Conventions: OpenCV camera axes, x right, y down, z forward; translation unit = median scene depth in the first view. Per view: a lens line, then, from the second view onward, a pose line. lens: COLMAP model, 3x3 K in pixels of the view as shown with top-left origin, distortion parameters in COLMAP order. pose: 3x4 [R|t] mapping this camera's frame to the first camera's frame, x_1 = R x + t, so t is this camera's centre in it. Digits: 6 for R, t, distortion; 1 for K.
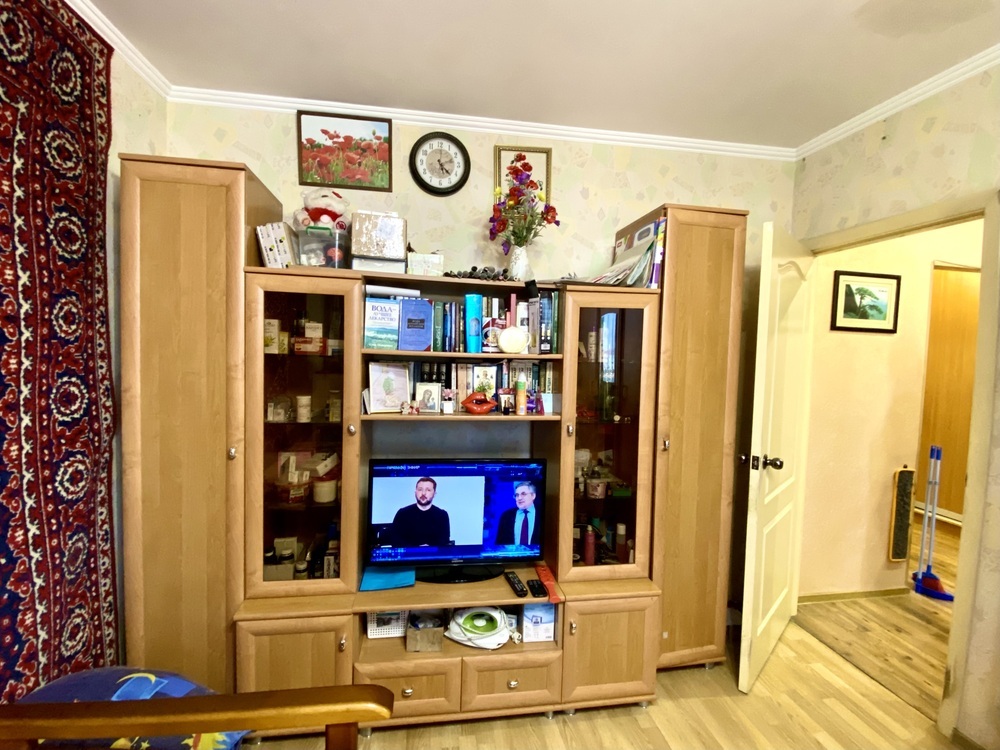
lens RADIAL K [[424.9, 0, 500.0], [0, 424.9, 375.0], [0, 0, 1]] dist [0.021157, -0.019681]
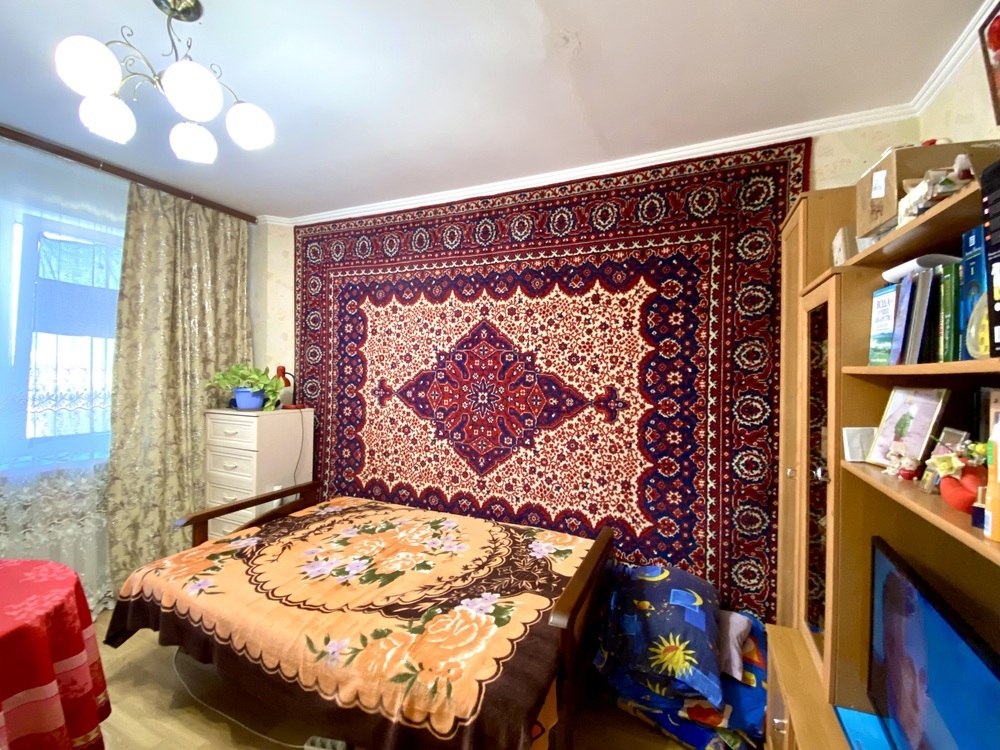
lens RADIAL K [[424.9, 0, 500.0], [0, 424.9, 375.0], [0, 0, 1]] dist [0.021157, -0.019681]
pose [[-0.543186, -0.031528, -0.839020, 0.739590], [-0.066594, 0.997764, 0.005620, -0.017694], [0.836967, 0.058927, -0.544071, 1.130805]]
